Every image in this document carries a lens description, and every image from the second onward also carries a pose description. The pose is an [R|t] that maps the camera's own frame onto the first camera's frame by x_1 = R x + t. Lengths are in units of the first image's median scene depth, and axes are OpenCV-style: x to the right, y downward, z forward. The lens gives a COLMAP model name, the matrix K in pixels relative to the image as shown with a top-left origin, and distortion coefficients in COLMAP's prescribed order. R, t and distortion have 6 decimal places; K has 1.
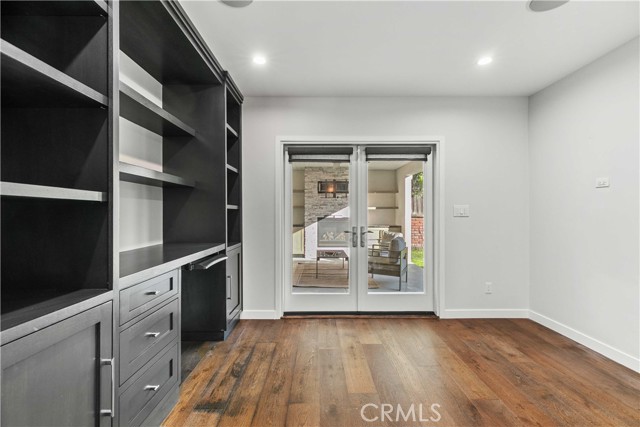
lens RADIAL K [[294.2, 0, 318.8], [0, 294.2, 212.4], [0, 0, 1]] dist [-0.000134, -0.000096]
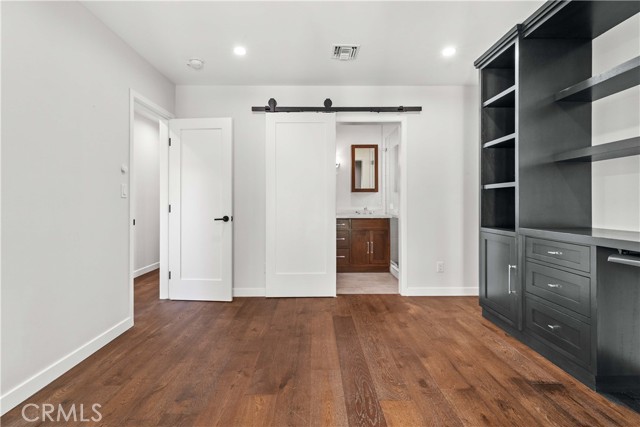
lens RADIAL K [[294.2, 0, 320.4], [0, 294.2, 208.3], [0, 0, 1]] dist [-0.000134, -0.000096]
pose [[-0.999939, 0.006350, -0.009073, 0.383434], [0.006202, 0.999848, 0.016285, 0.049067], [0.009175, 0.016228, -0.999826, 1.897857]]
